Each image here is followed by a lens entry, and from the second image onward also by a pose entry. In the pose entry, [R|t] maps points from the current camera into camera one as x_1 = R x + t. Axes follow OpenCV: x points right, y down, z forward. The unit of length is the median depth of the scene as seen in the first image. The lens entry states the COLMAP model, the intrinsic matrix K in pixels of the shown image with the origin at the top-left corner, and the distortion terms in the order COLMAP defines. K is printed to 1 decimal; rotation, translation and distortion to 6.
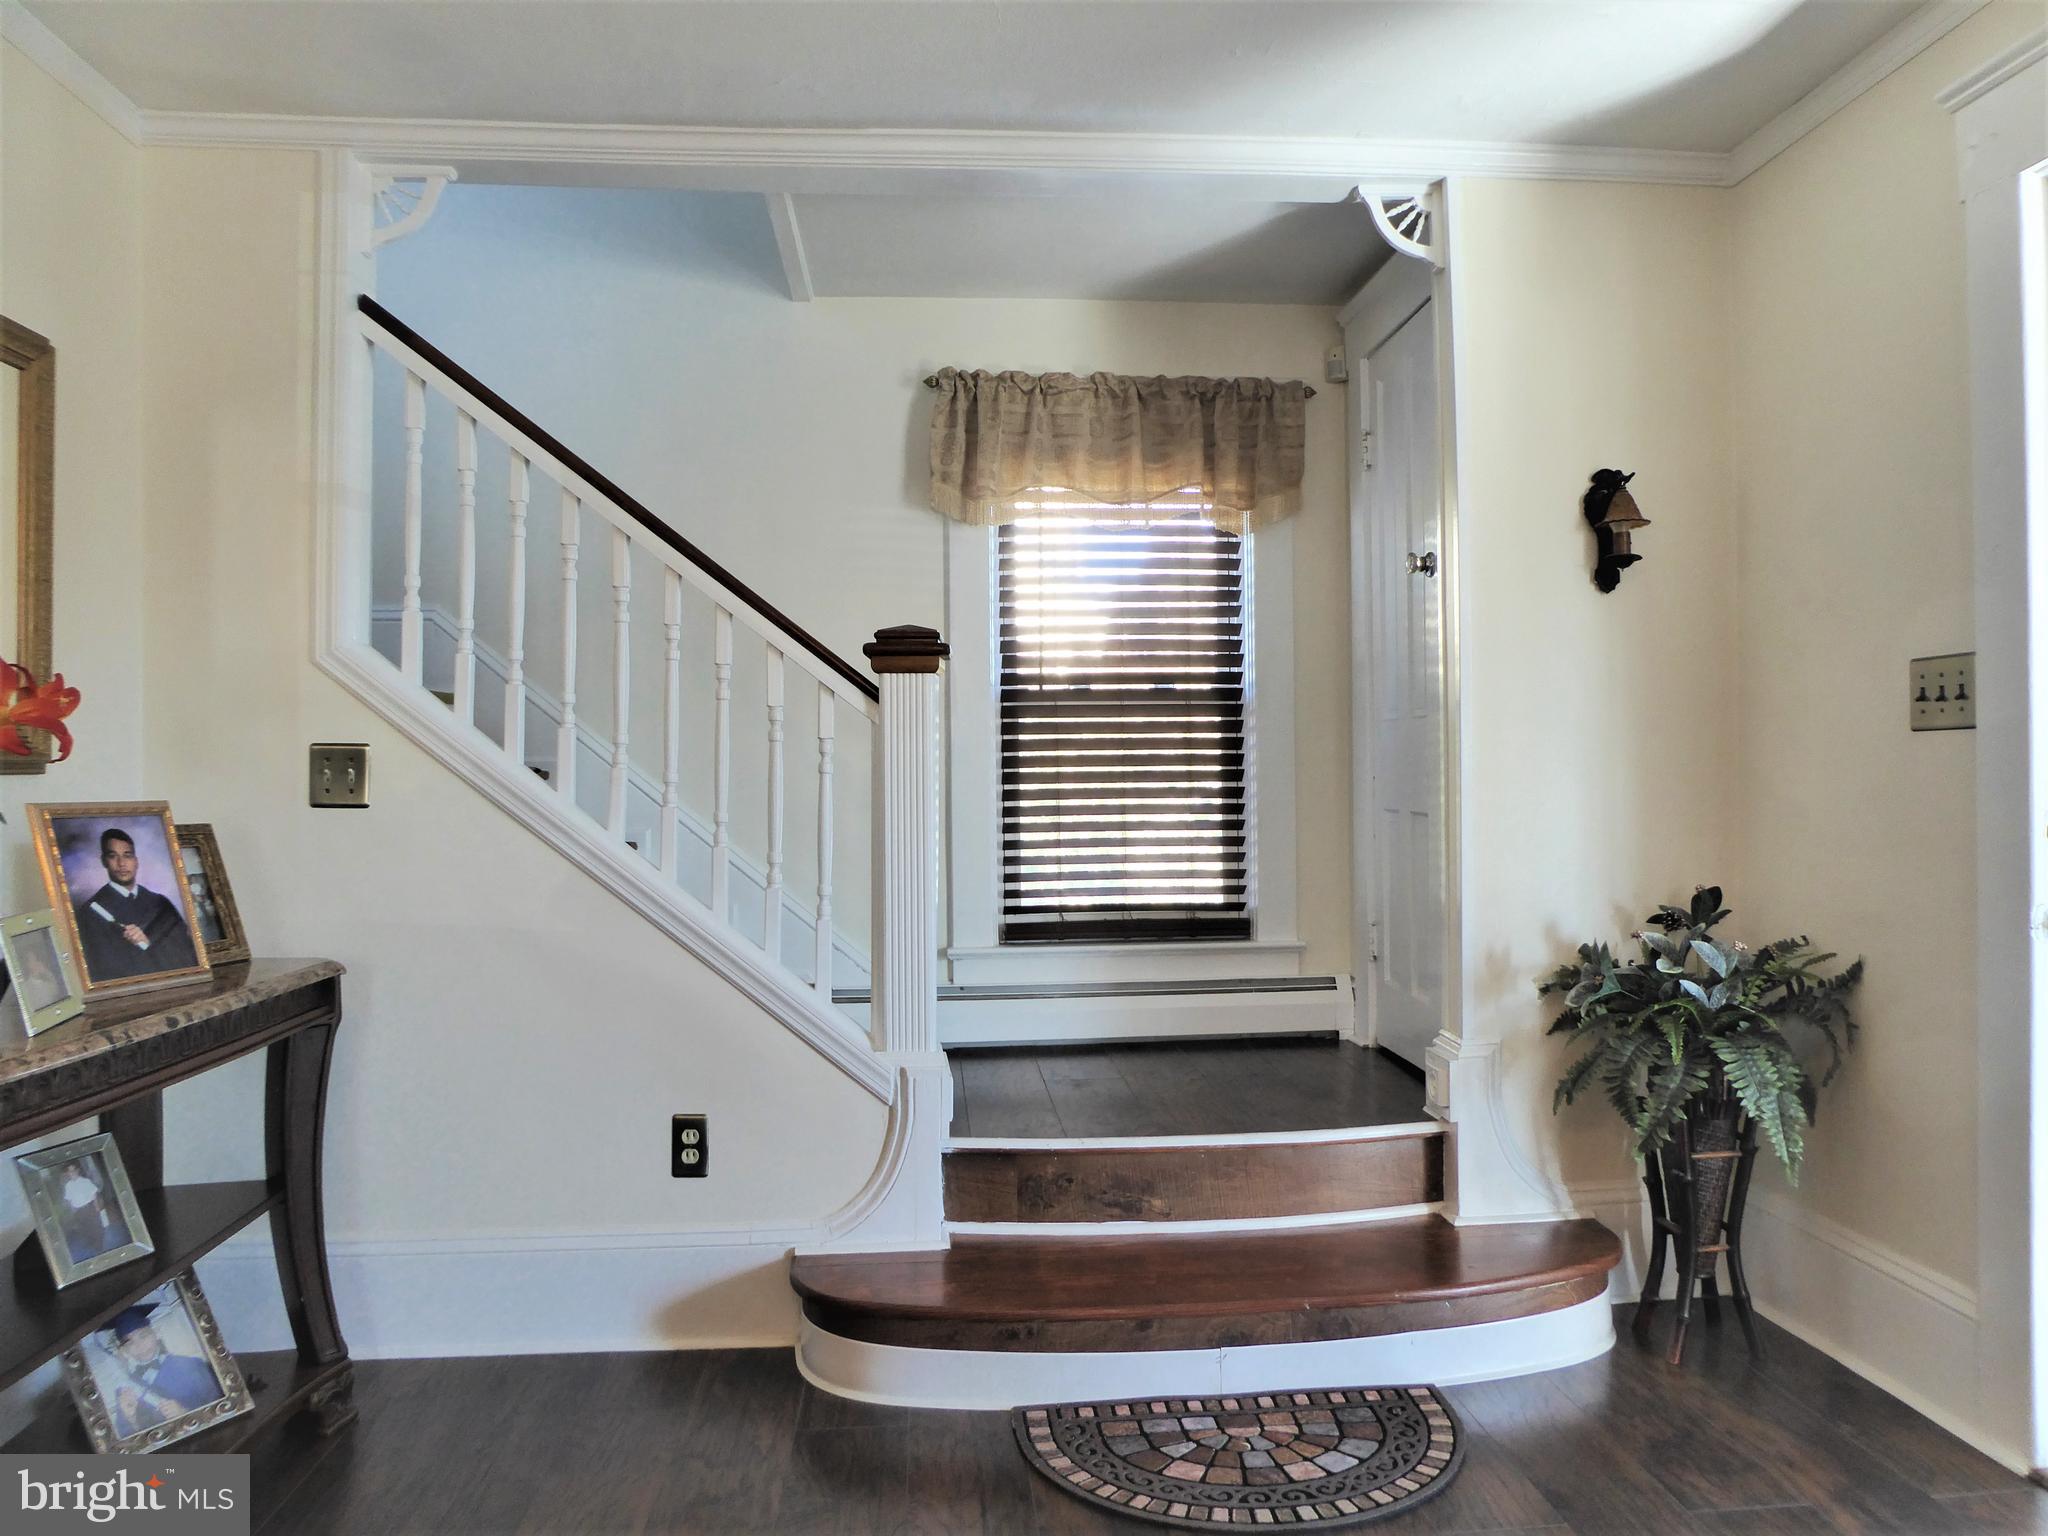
lens RADIAL K [[1454.2, 0, 1024.0], [0, 1454.2, 768.0], [0, 0, 1]] dist [-0.079169, 0.049931]
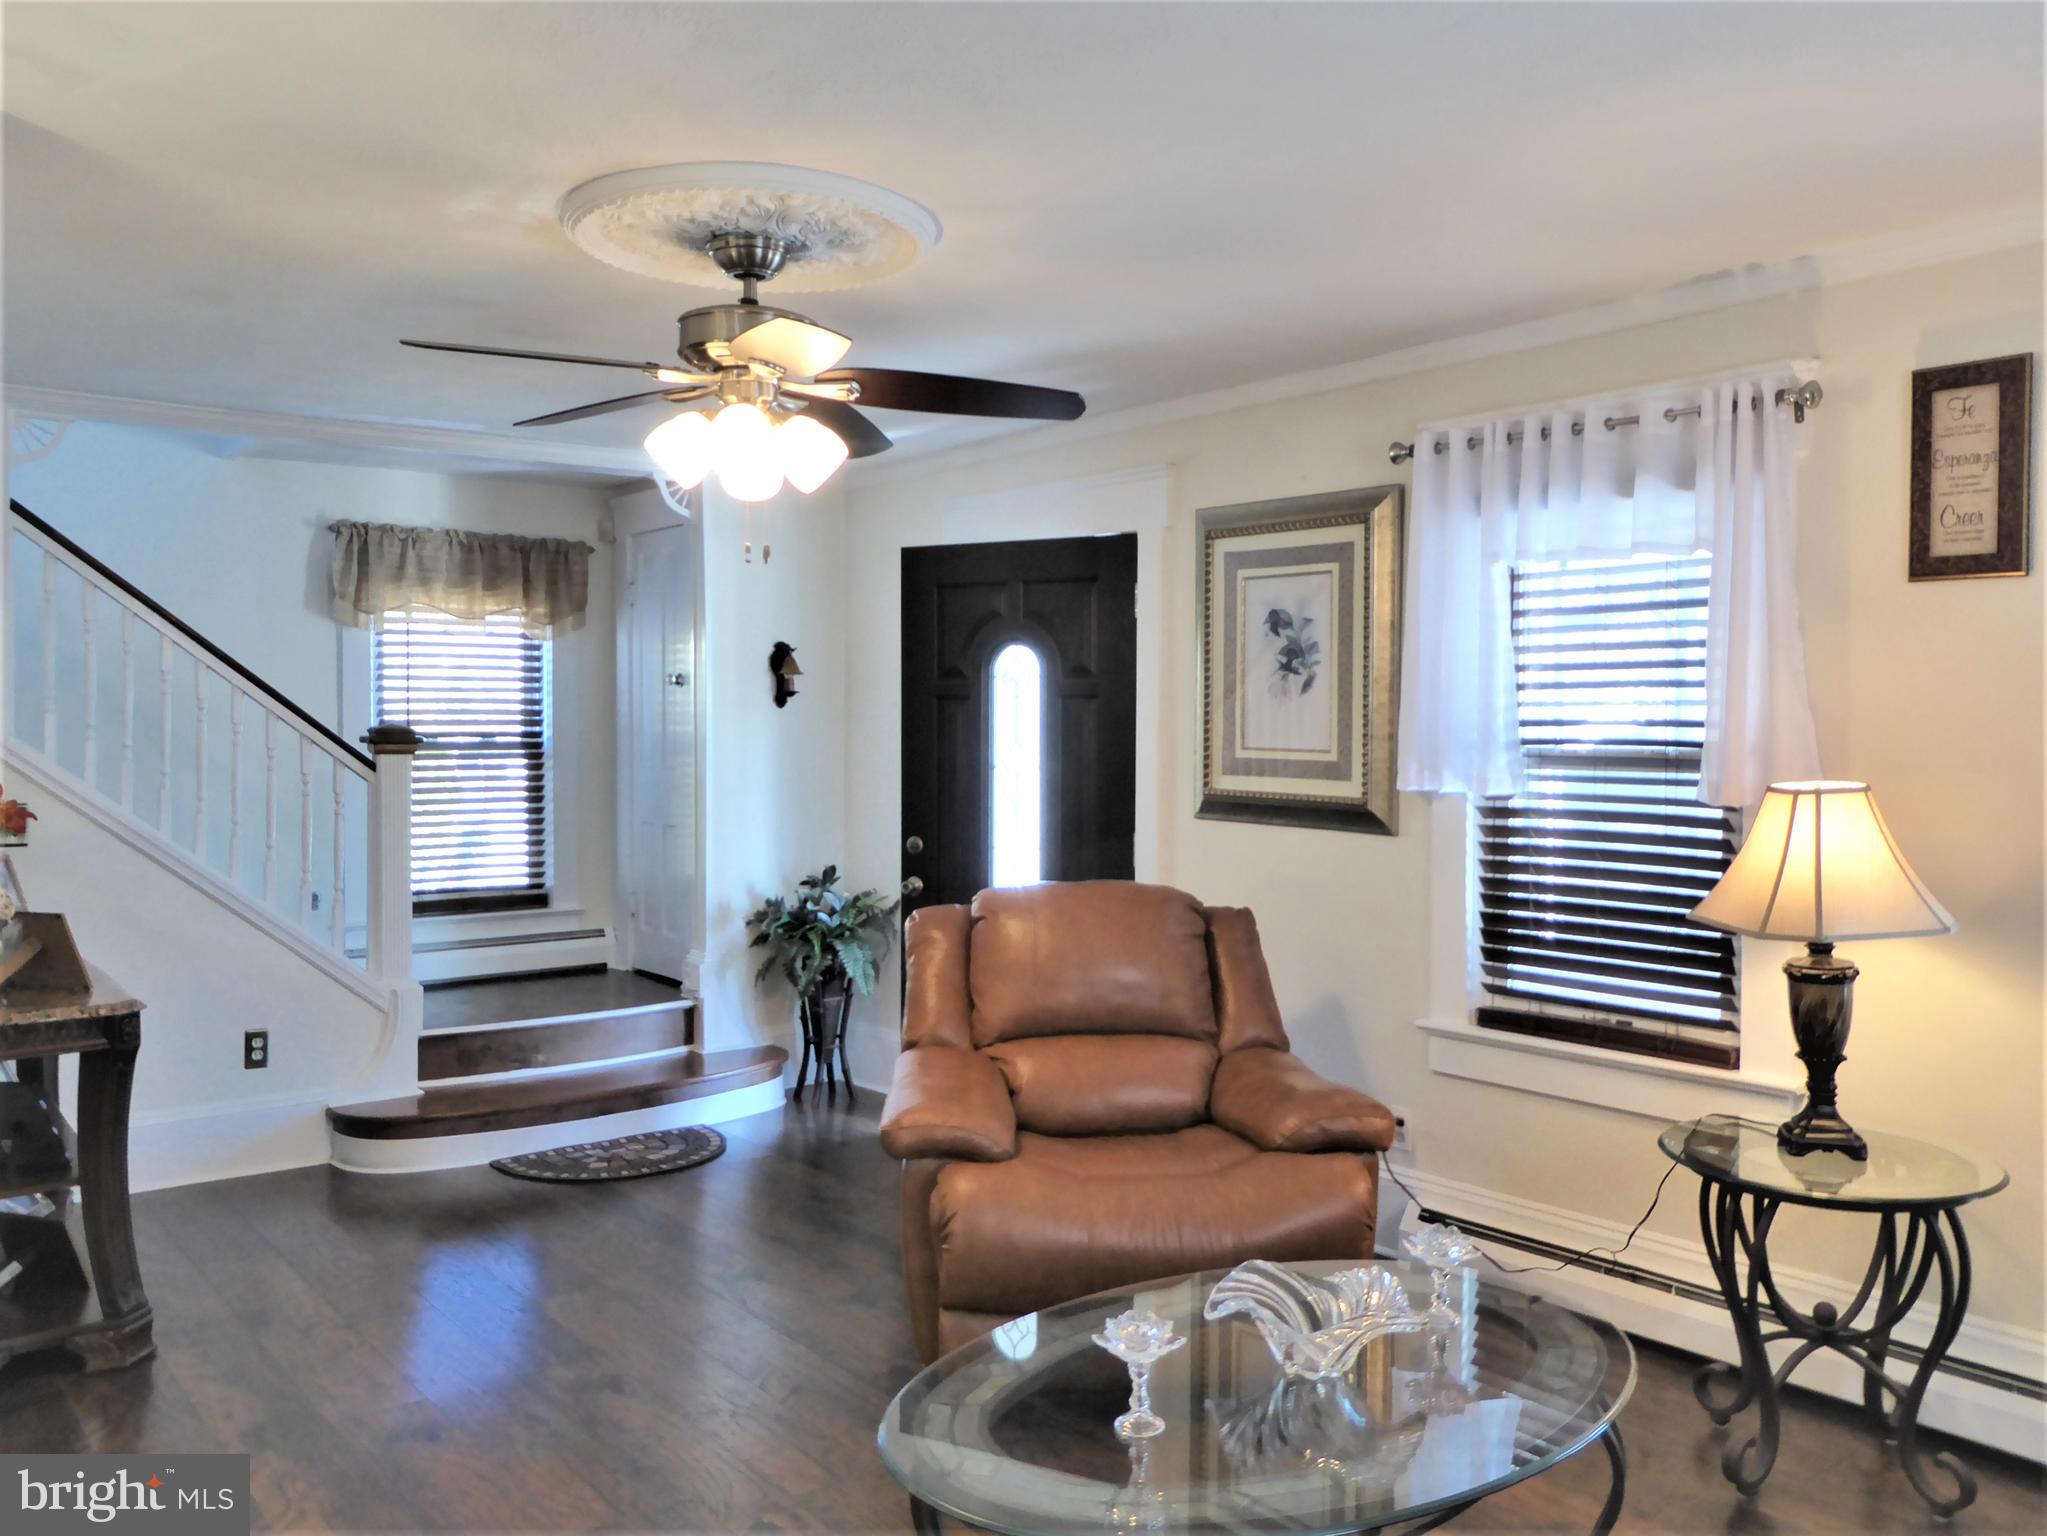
lens RADIAL K [[1624.9, 0, 1022.5], [0, 1624.9, 741.6], [0, 0, 1]] dist [0.002321, 0.001391]
pose [[0.836208, 0.005031, 0.548389, -0.487500], [-0.011284, 0.999904, 0.008032, -0.100212], [-0.548296, -0.012904, 0.836185, -0.934541]]
